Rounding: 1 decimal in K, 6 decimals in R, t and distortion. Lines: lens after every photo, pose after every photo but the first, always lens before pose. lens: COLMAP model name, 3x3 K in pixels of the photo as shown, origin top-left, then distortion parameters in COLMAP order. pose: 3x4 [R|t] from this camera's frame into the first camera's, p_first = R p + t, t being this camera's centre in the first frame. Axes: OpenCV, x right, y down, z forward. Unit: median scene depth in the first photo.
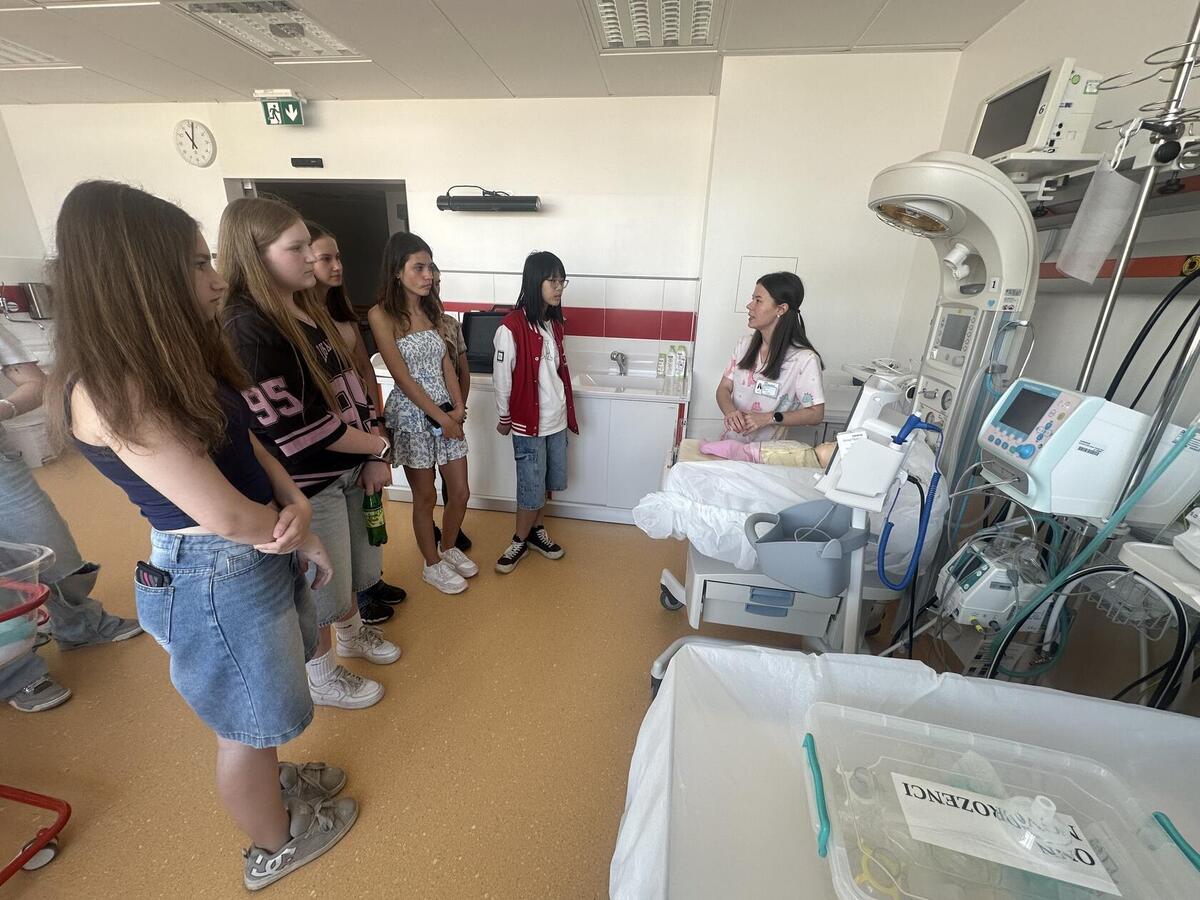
lens RADIAL K [[478.2, 0, 600.0], [0, 478.2, 450.0], [0, 0, 1]] dist [0.001940, -0.000642]
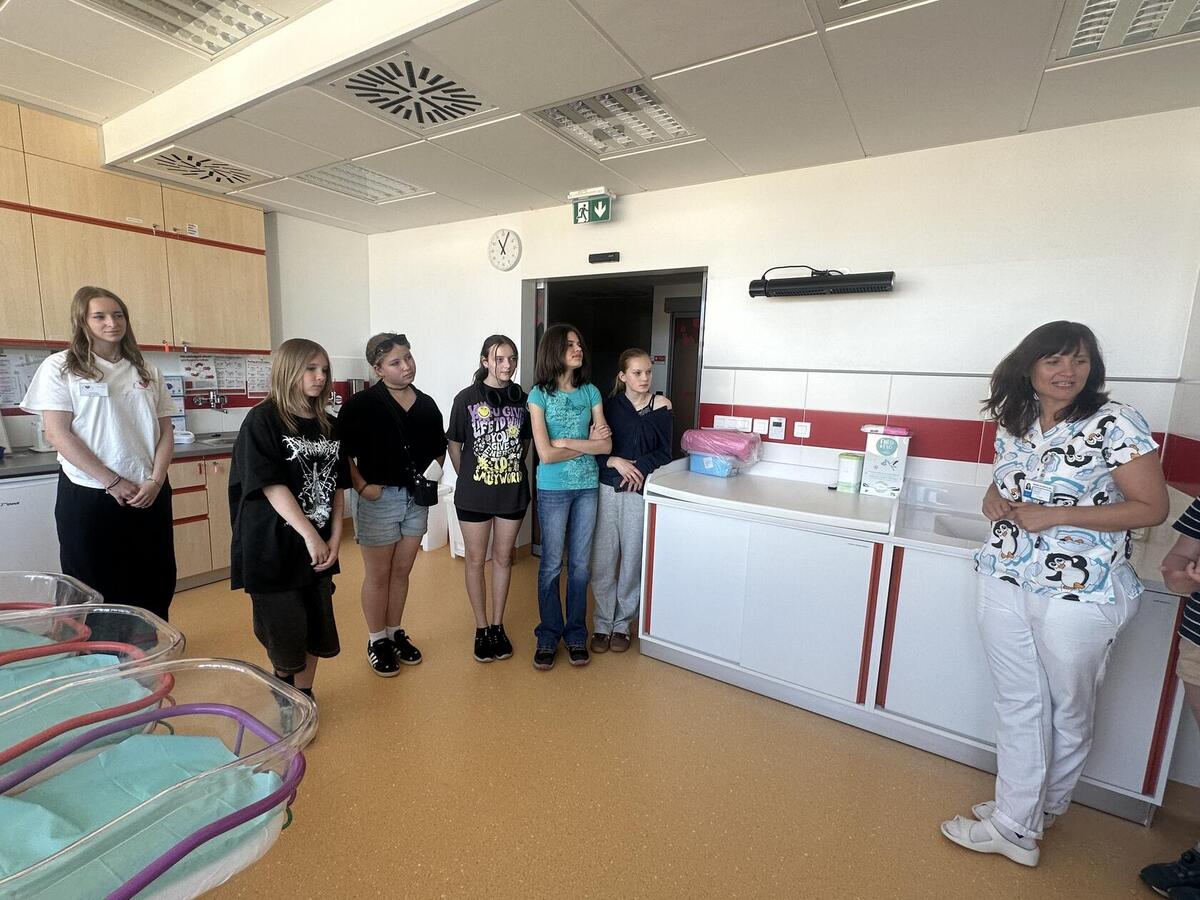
lens RADIAL K [[545.8, 0, 600.0], [0, 545.8, 450.0], [0, 0, 1]] dist [-0.001194, 0.000196]
pose [[0.915002, 0.057086, -0.399389, -0.187929], [-0.134467, 0.976488, -0.168491, -0.062017], [0.380380, 0.207875, 0.901165, 0.131319]]
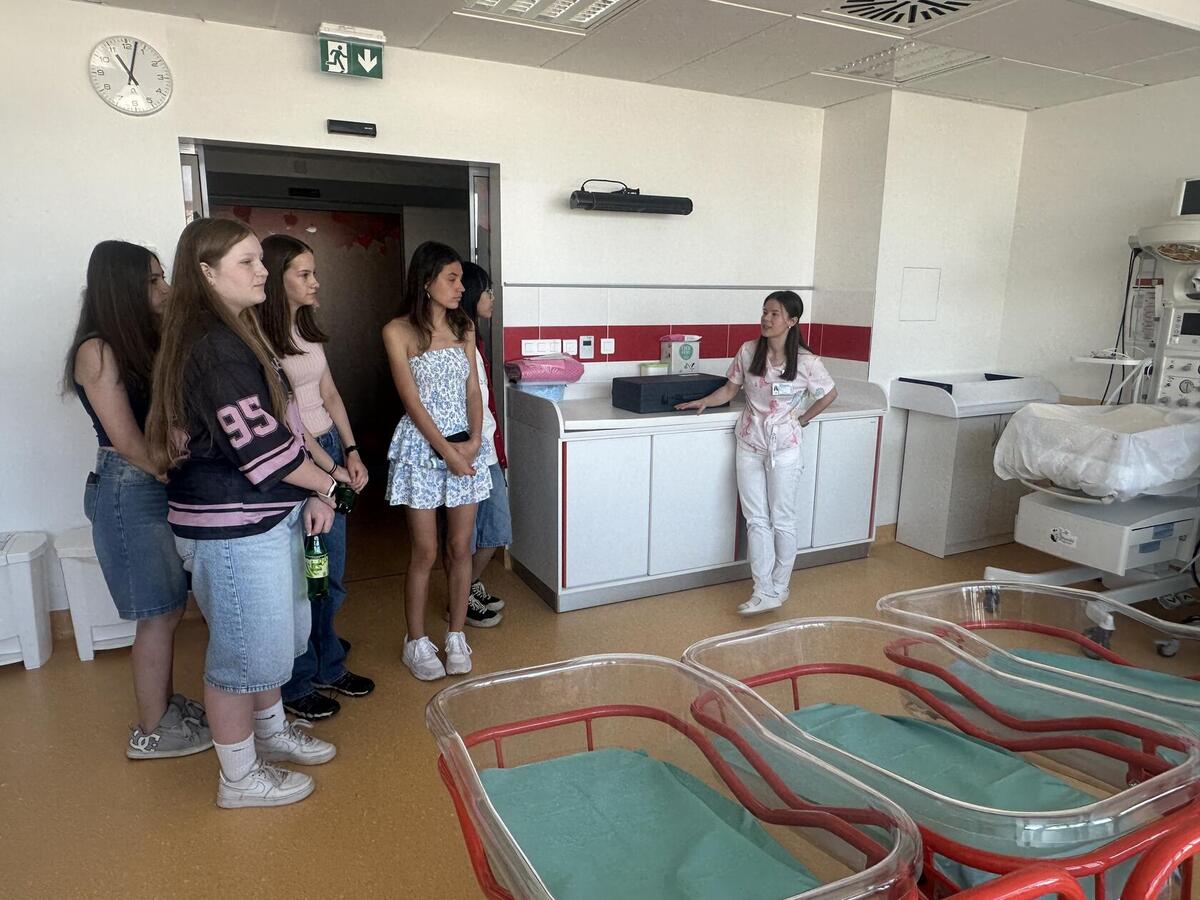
lens RADIAL K [[779.4, 0, 600.0], [0, 779.4, 450.0], [0, 0, 1]] dist [-0.001022, 0.001080]
pose [[0.821340, -0.139187, 0.553197, -1.043674], [0.204789, 0.977073, -0.058217, -0.050540], [-0.532411, 0.161105, 0.831013, 0.021160]]
